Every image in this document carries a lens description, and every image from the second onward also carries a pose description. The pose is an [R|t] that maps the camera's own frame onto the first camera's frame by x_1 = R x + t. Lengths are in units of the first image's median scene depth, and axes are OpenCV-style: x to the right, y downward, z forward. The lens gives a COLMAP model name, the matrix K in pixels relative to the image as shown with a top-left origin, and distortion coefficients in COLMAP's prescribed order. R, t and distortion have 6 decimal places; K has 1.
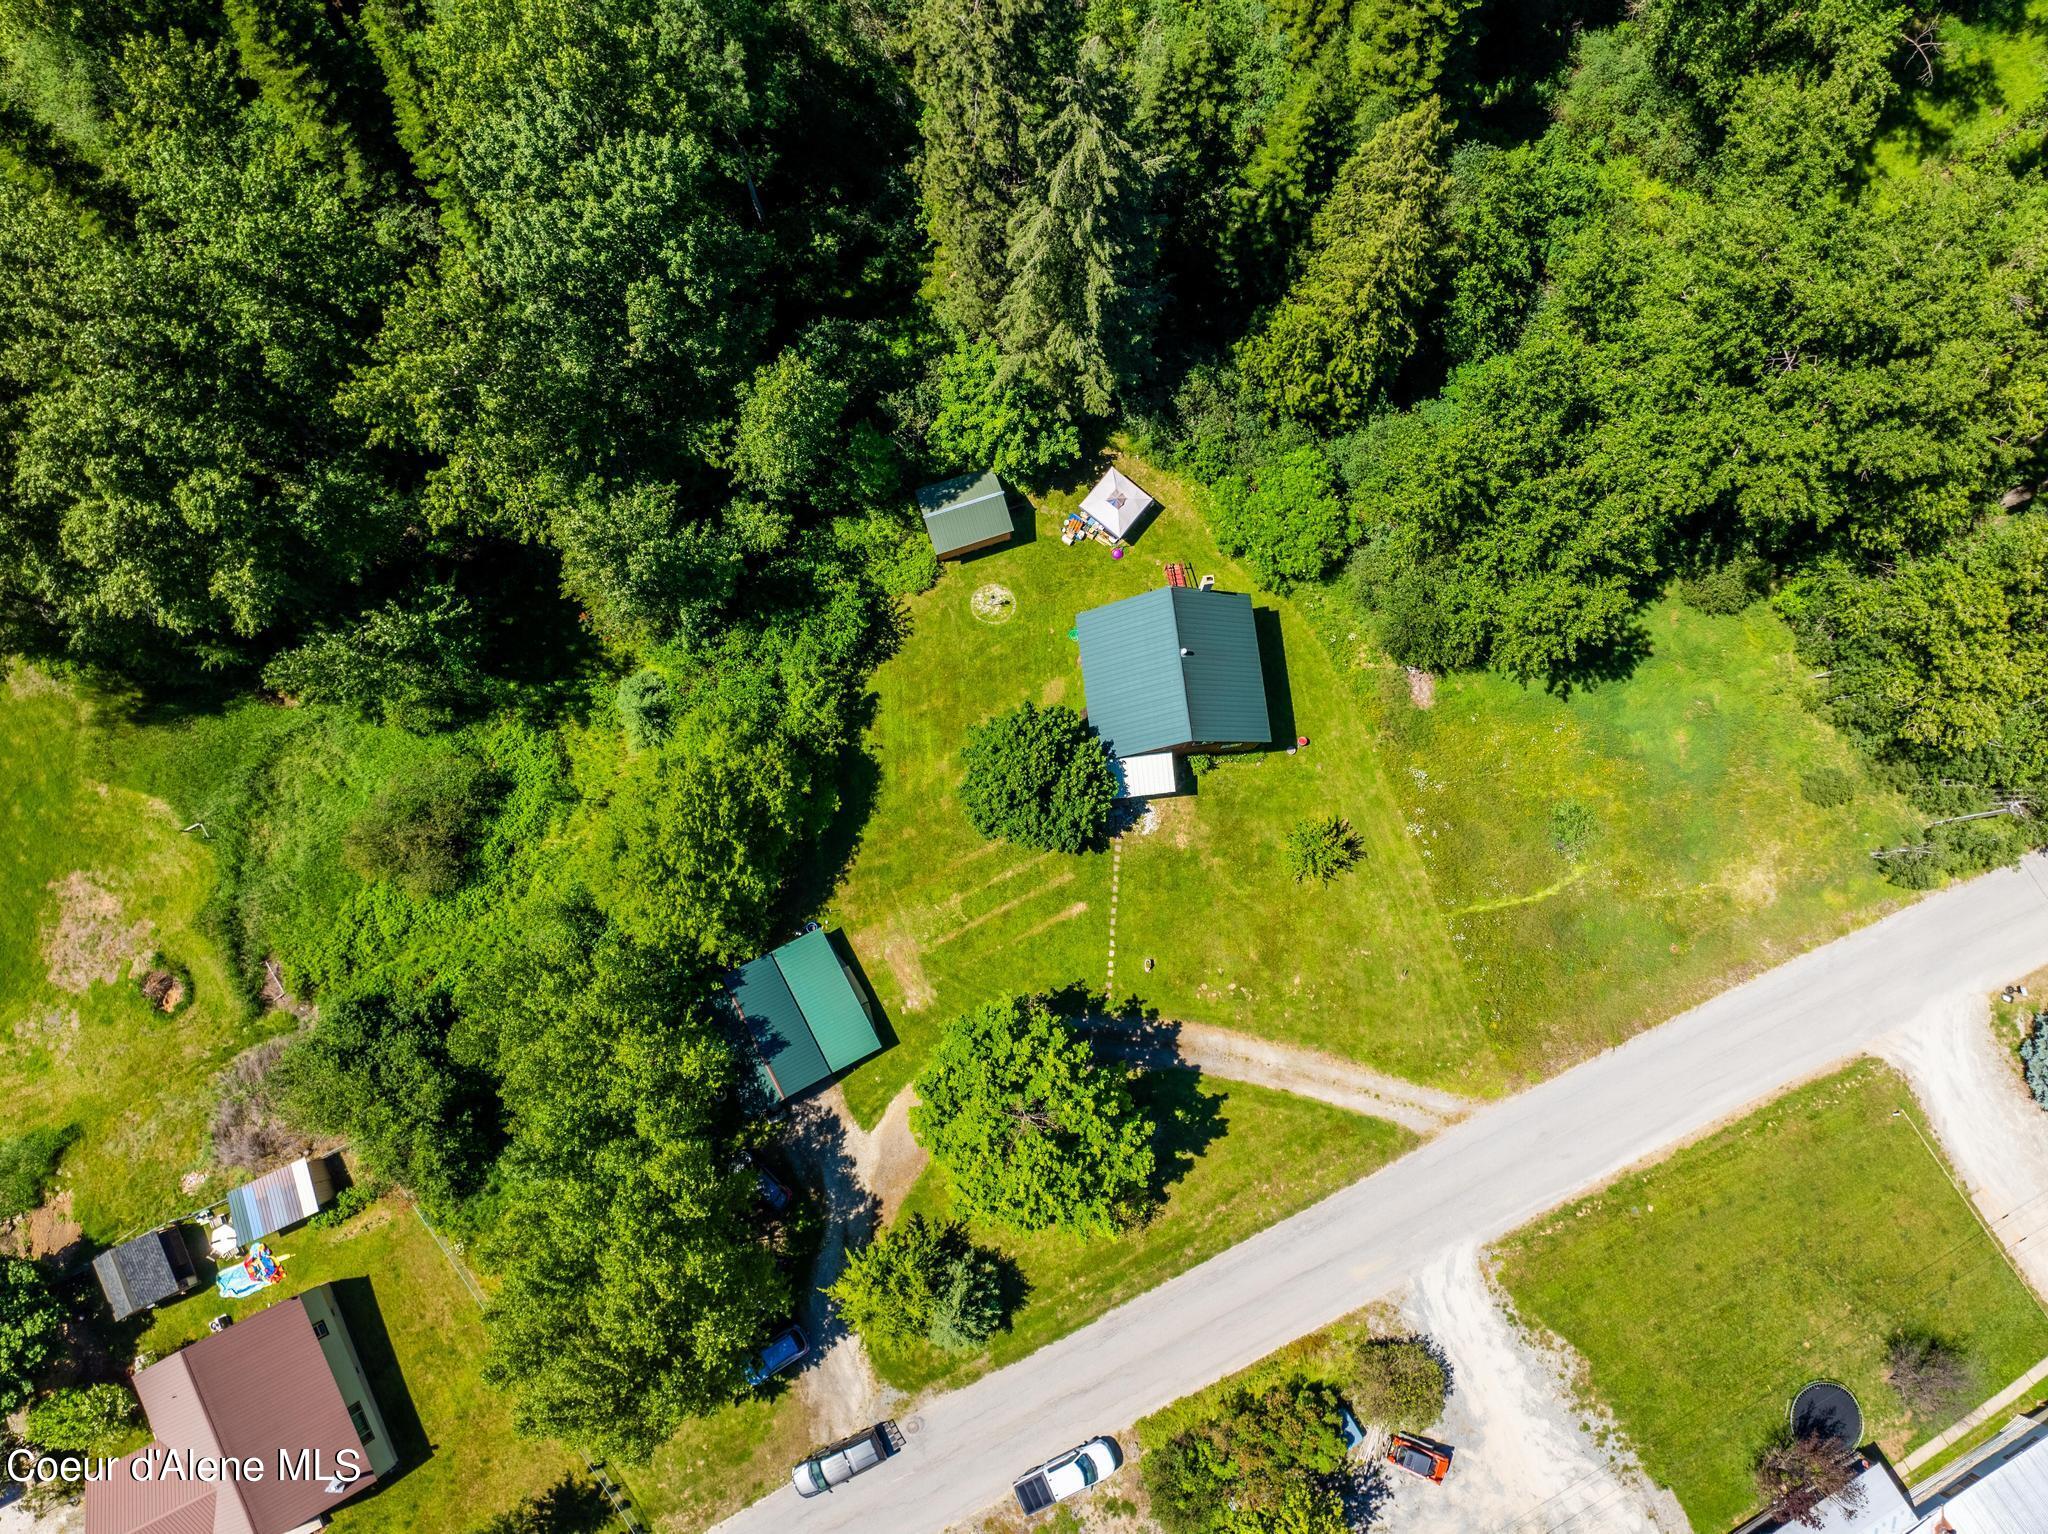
lens RADIAL K [[1424.9, 0, 1049.0], [0, 1424.9, 765.6], [0, 0, 1]] dist [-0.048091, 0.007478]
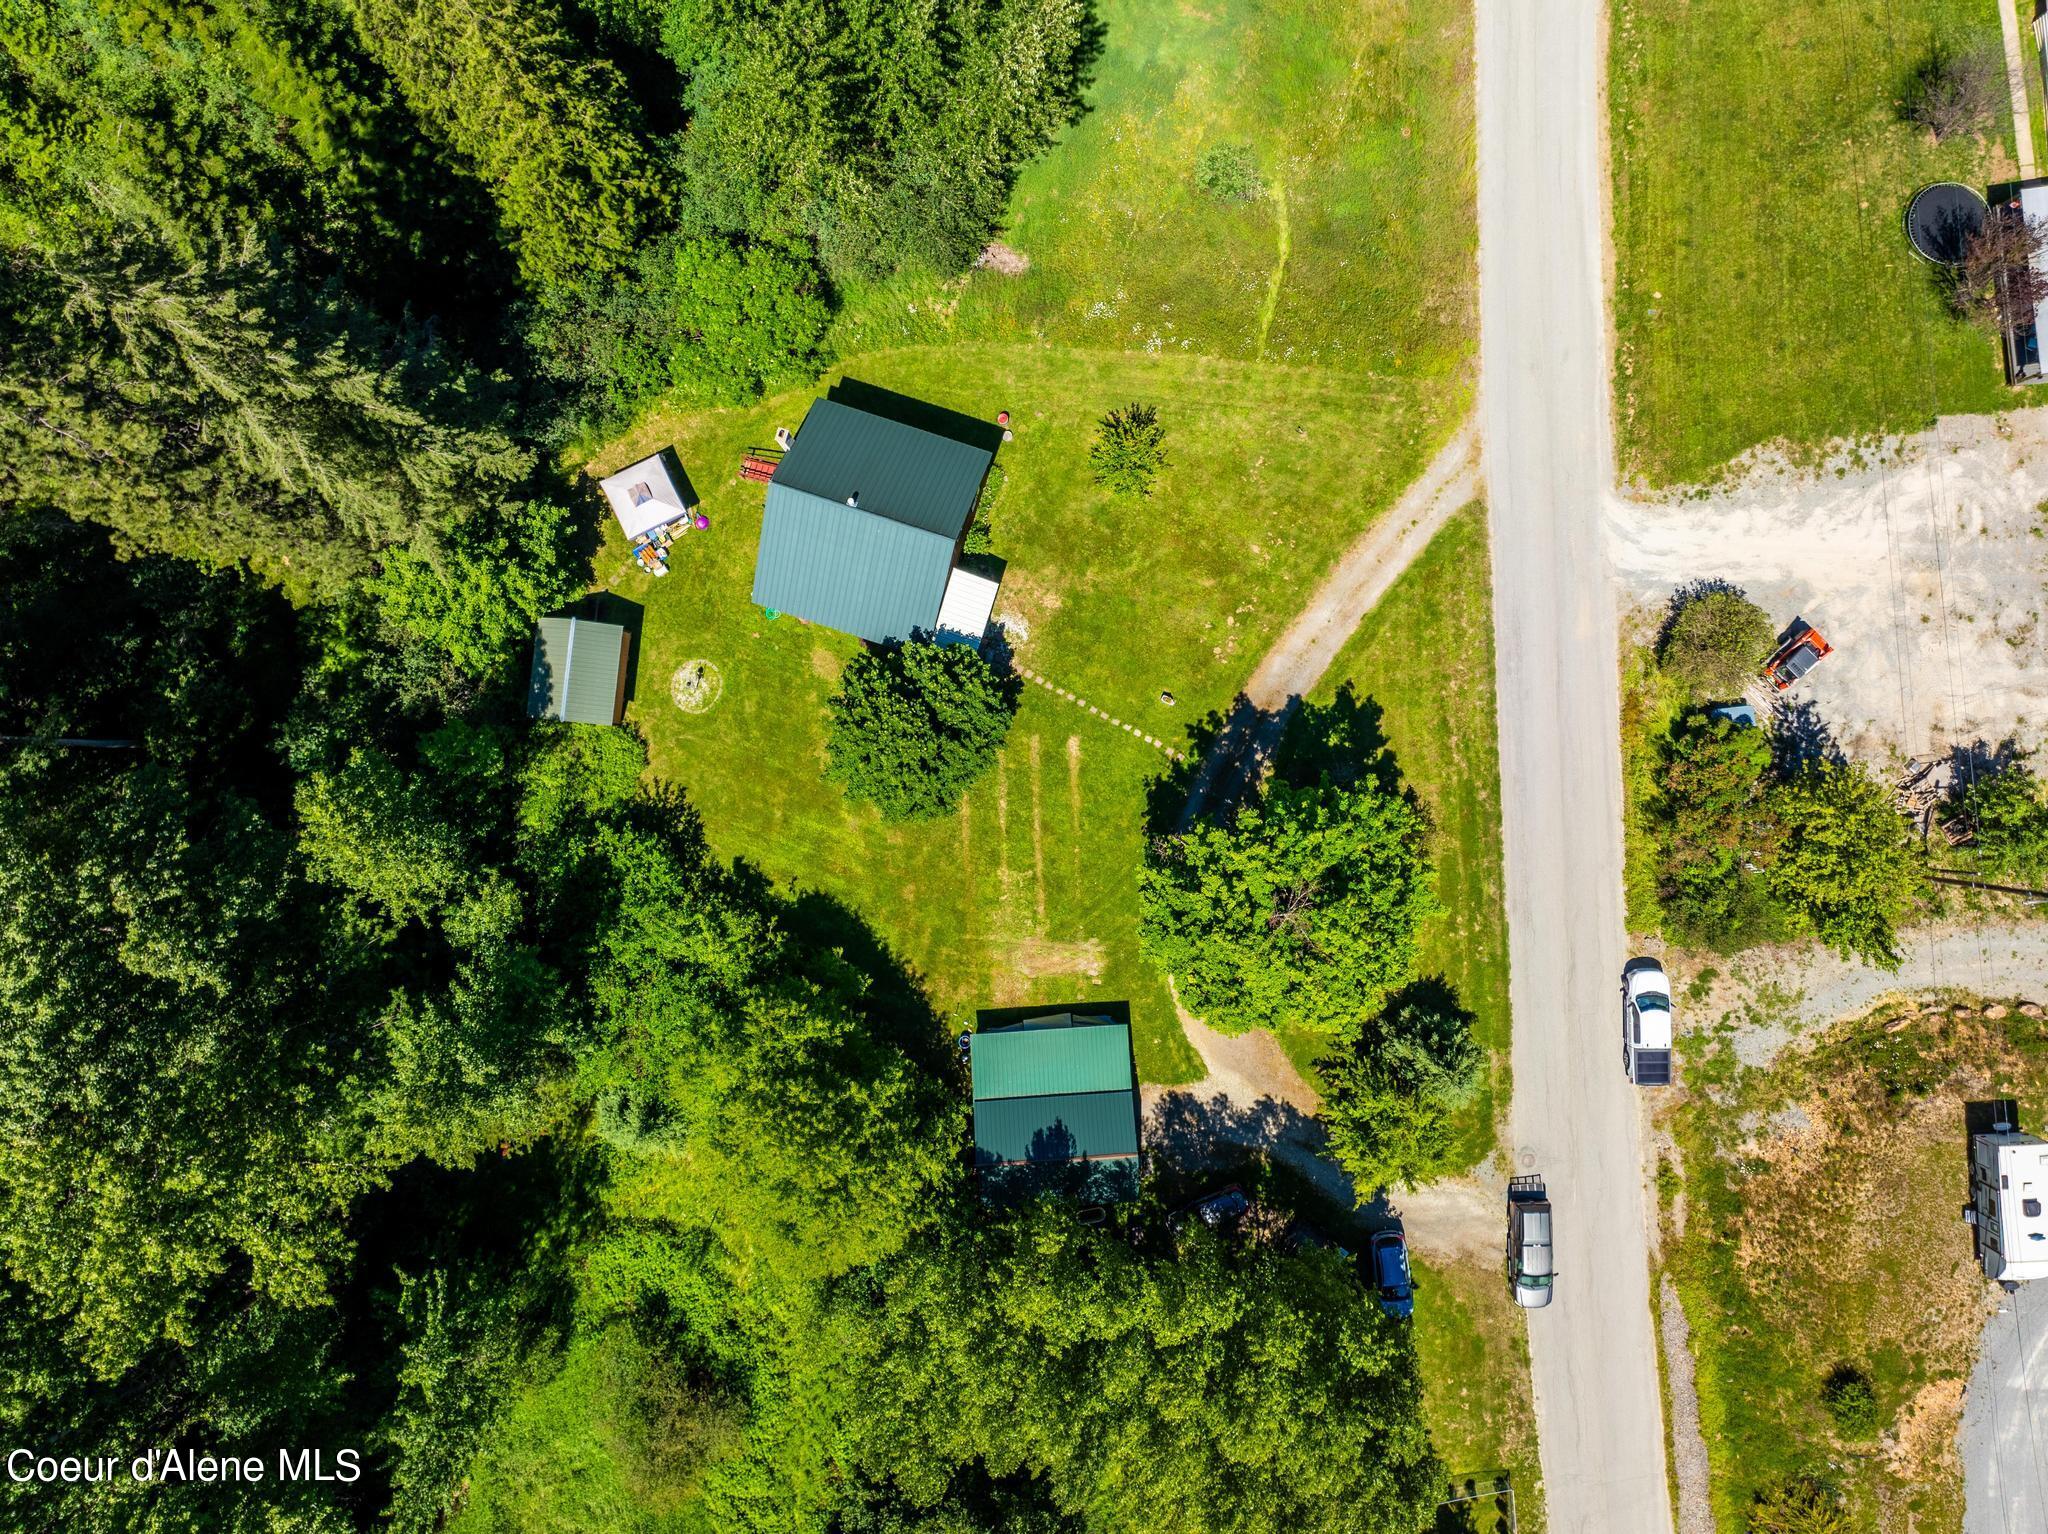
lens RADIAL K [[1447.7, 0, 1032.0], [0, 1447.7, 759.7], [0, 0, 1]] dist [-0.052289, 0.021072]
pose [[0.415288, -0.909679, 0.004485, -0.000571], [0.899865, 0.411520, 0.144546, -0.044920], [-0.133336, -0.055992, 0.989488, 0.158541]]
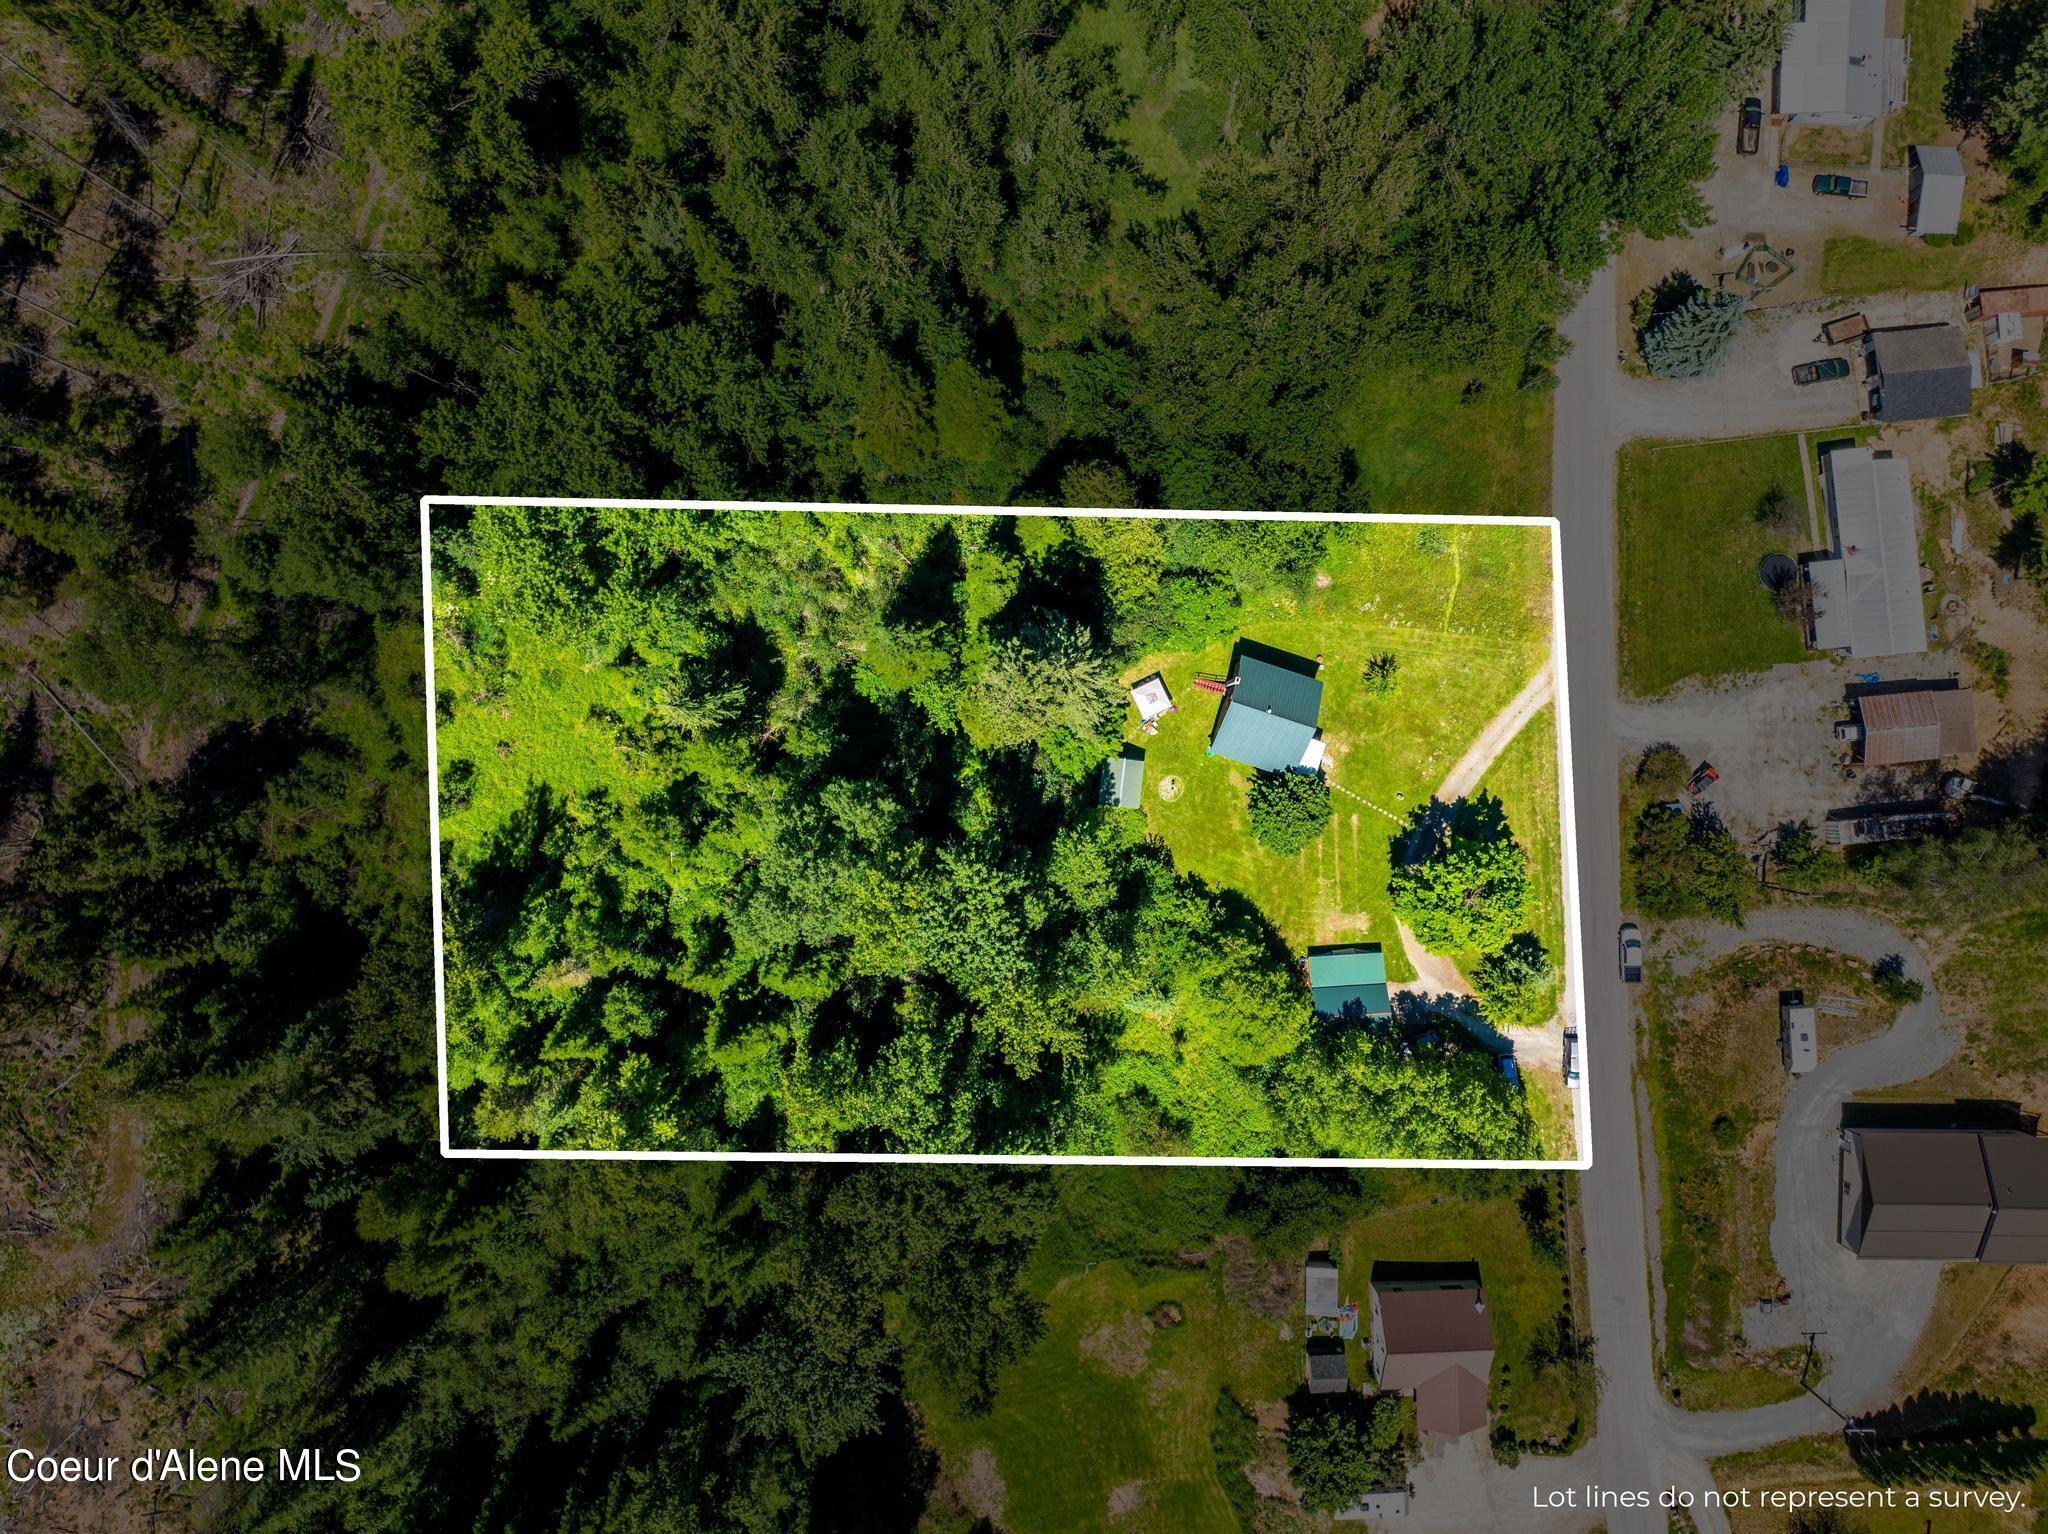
lens RADIAL K [[1442.9, 0, 1024.0], [0, 1442.9, 767.0], [0, 0, 1]] dist [-0.048057, -0.002365]
pose [[0.422575, -0.906328, -0.000514, -0.097229], [0.898173, 0.418697, 0.134080, -0.559241], [-0.121305, -0.057121, 0.990970, -0.743788]]
